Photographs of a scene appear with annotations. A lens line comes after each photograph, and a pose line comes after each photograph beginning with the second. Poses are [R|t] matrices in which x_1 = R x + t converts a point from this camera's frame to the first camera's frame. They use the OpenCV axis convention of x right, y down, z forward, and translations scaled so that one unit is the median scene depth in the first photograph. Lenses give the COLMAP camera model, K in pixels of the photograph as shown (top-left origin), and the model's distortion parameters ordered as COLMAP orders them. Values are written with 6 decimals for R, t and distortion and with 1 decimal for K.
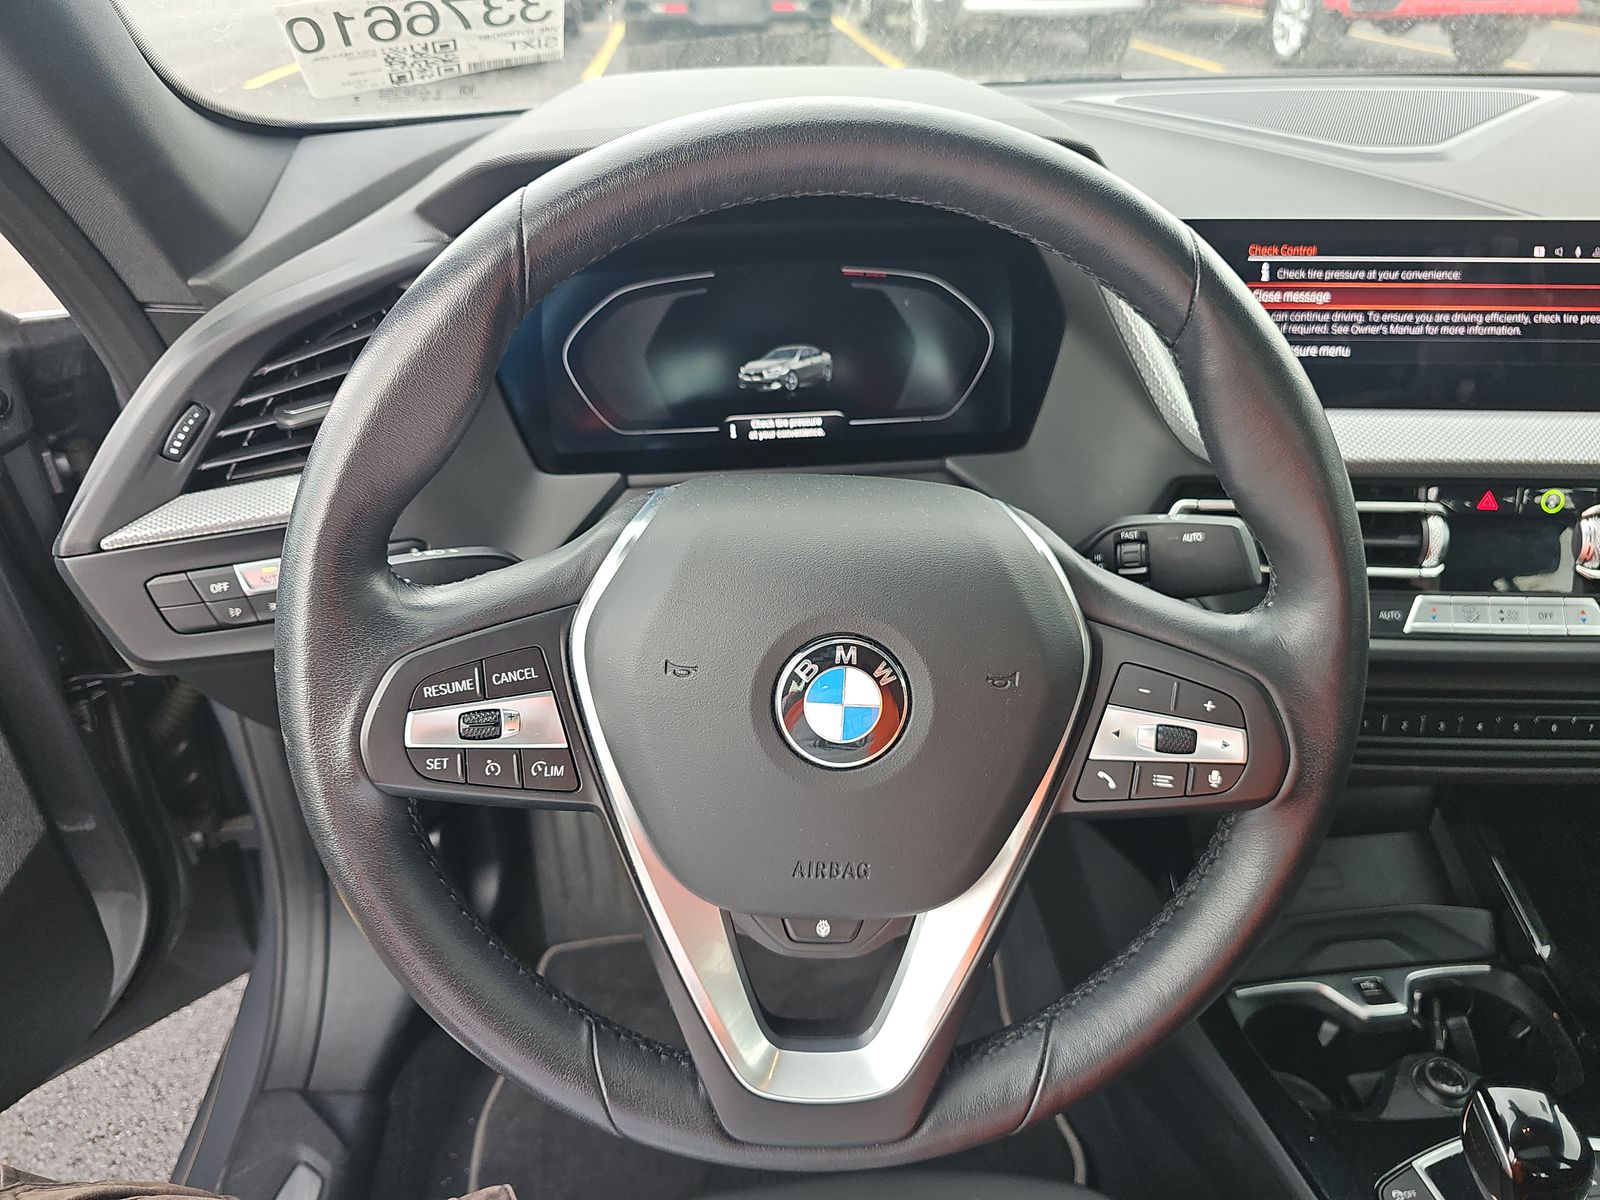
lens RADIAL K [[1108.9, 0, 800.0], [0, 1108.9, 600.0], [0, 0, 1]] dist [-0.005019, -0.008563]
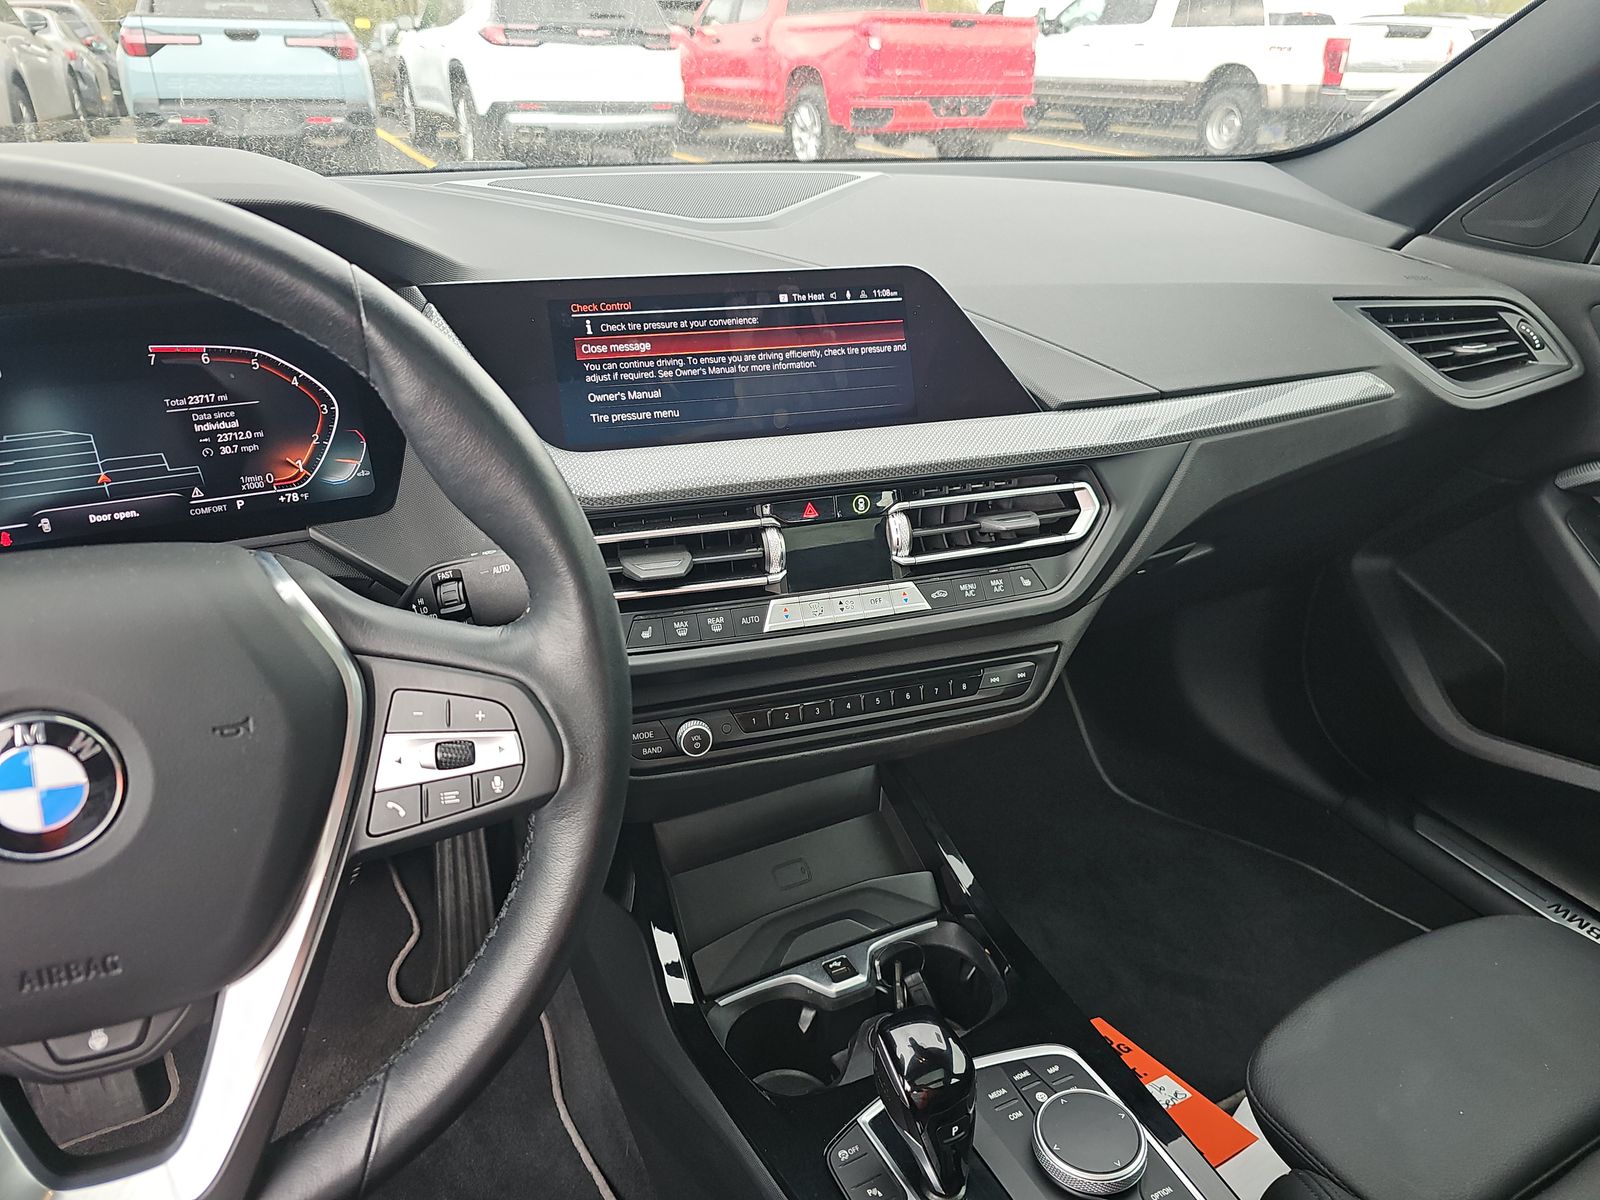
lens RADIAL K [[1076.6, 0, 807.8], [0, 1076.6, 582.3], [0, 0, 1]] dist [0.042575, -0.037181]
pose [[0.939130, -0.128334, 0.318694, 0.250890], [0.157780, 0.985113, -0.068256, 0.059881], [-0.305190, 0.114384, 0.945397, -0.048357]]
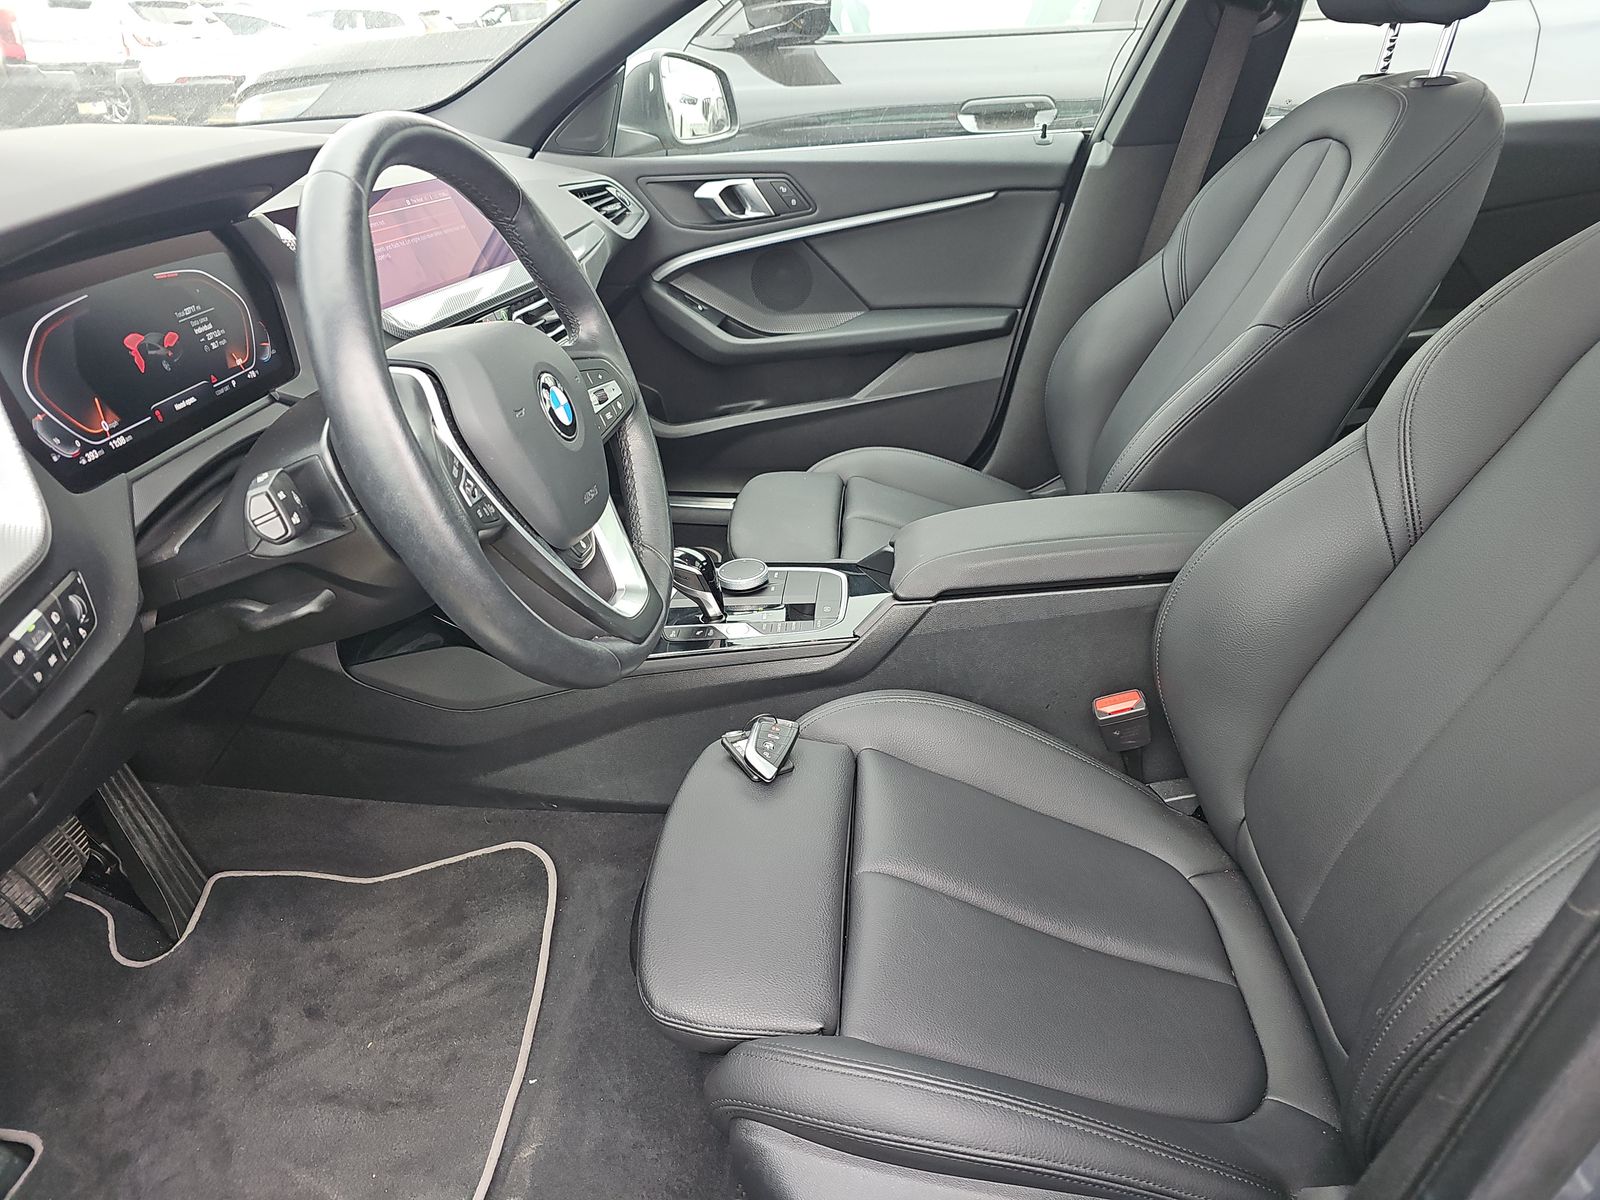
lens RADIAL K [[1076.6, 0, 807.8], [0, 1076.6, 582.3], [0, 0, 1]] dist [0.042575, -0.037181]
pose [[0.174468, -0.424714, 0.888357, -1.038131], [0.505184, 0.813013, 0.289478, 0.013741], [-0.845192, 0.398280, 0.356404, 0.041630]]
